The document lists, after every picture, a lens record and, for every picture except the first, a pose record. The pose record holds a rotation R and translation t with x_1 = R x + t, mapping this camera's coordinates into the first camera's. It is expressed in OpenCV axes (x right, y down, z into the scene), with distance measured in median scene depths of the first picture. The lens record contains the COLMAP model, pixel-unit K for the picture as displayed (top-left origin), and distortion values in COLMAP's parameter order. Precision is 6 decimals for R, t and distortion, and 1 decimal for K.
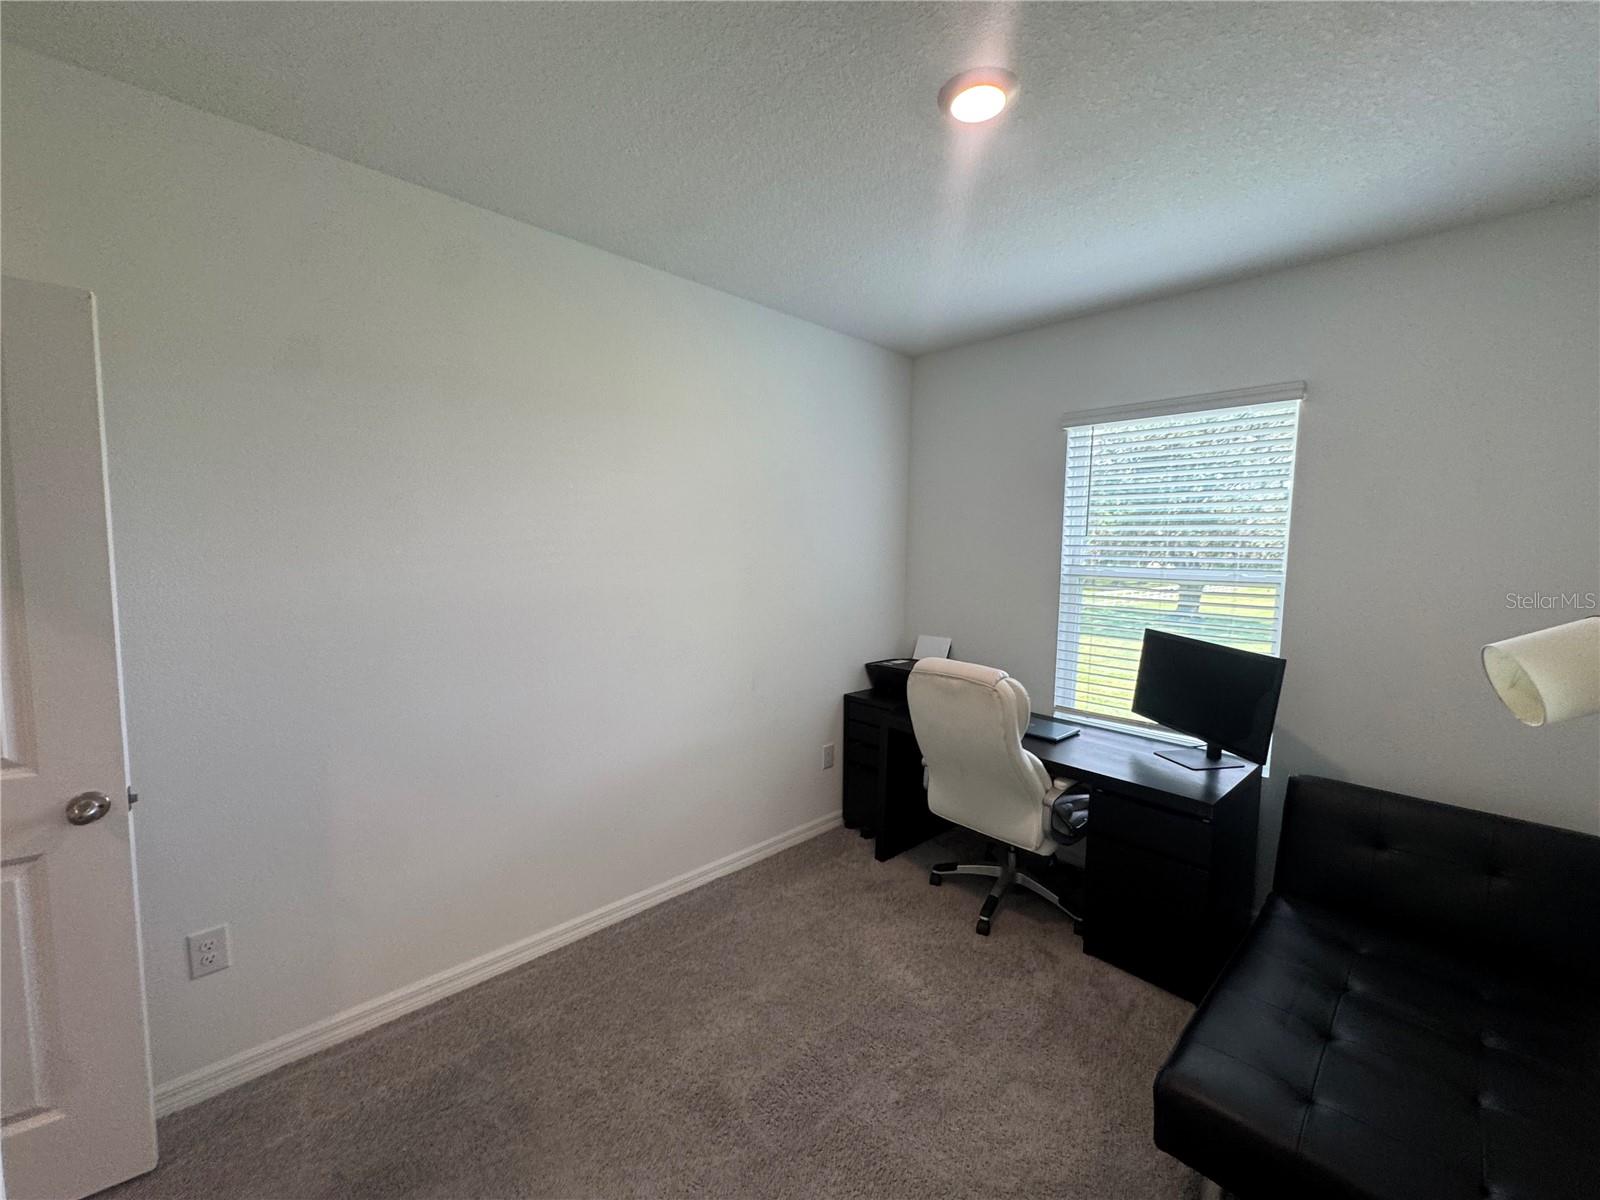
lens RADIAL K [[639.5, 0, 800.4], [0, 639.5, 598.4], [0, 0, 1]] dist [-0.004872, 0.000379]
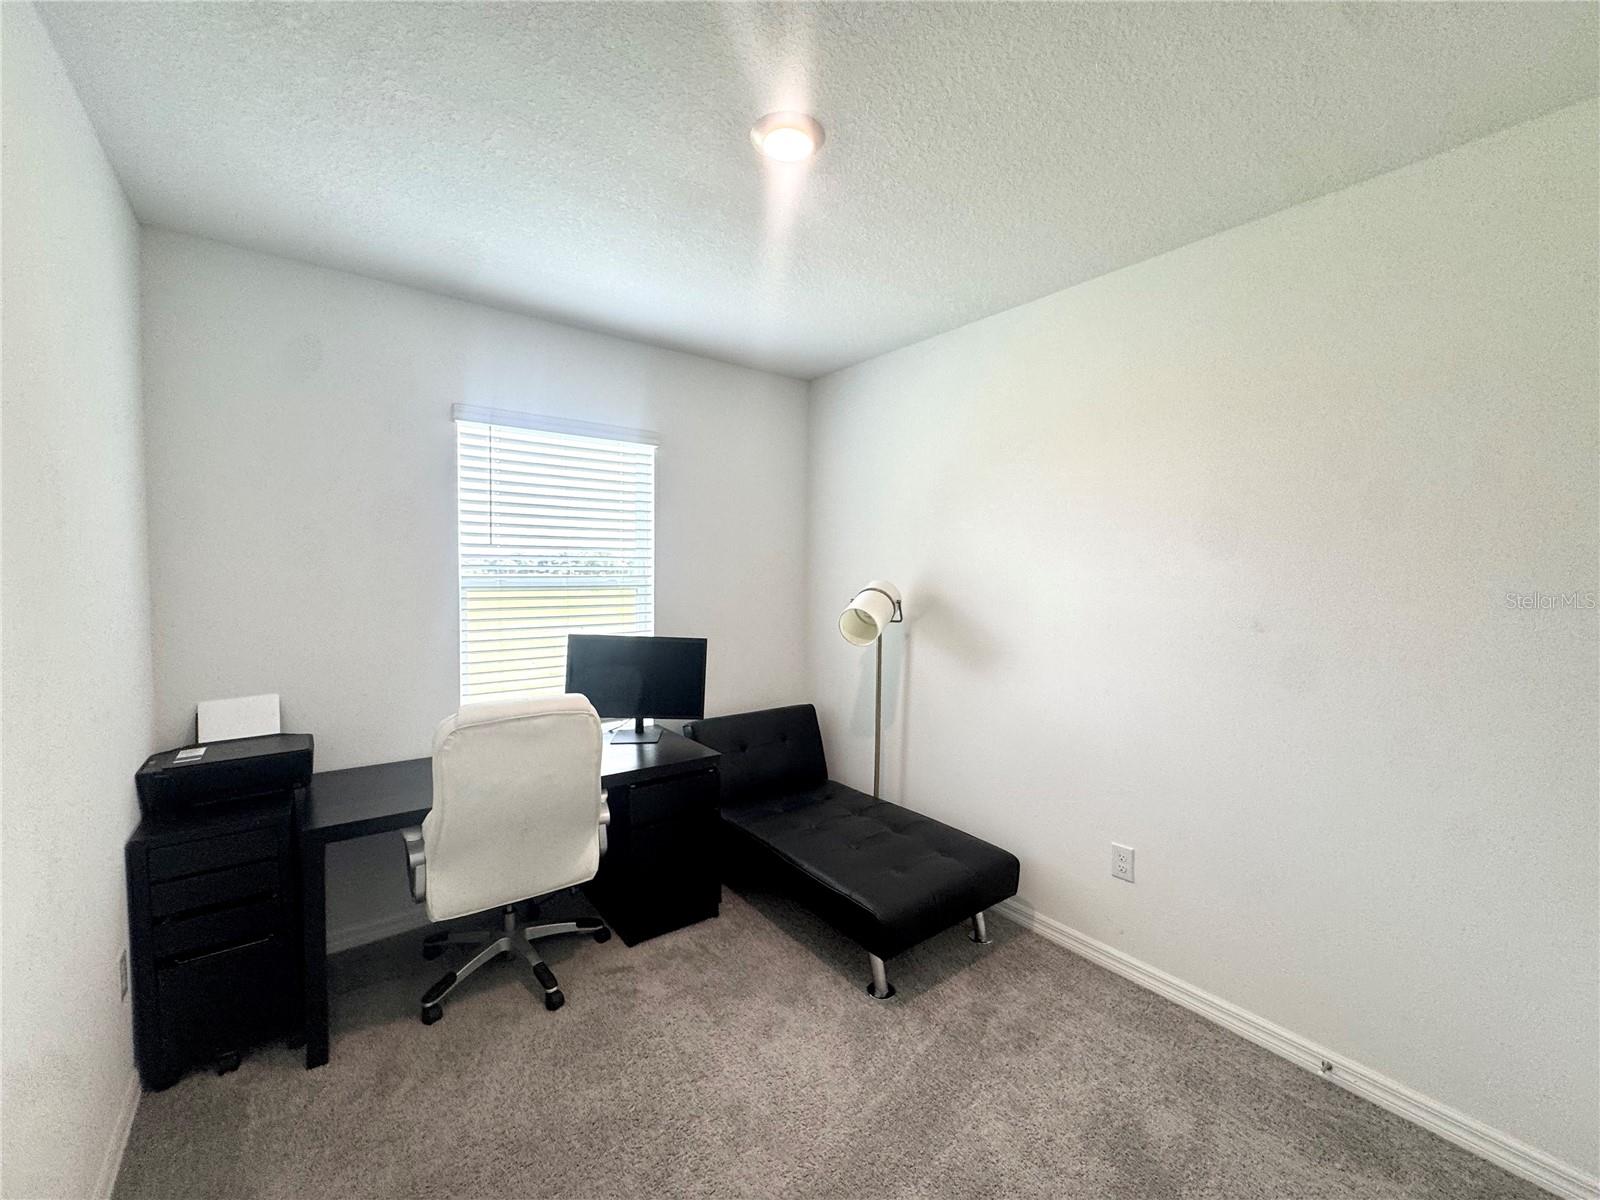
lens RADIAL K [[639.5, 0, 800.4], [0, 639.5, 598.4], [0, 0, 1]] dist [-0.004872, 0.000379]
pose [[0.112719, -0.063863, 0.991572, -0.473352], [0.077108, 0.995485, 0.055350, -0.042221], [-0.990630, 0.070219, 0.117135, 0.515260]]
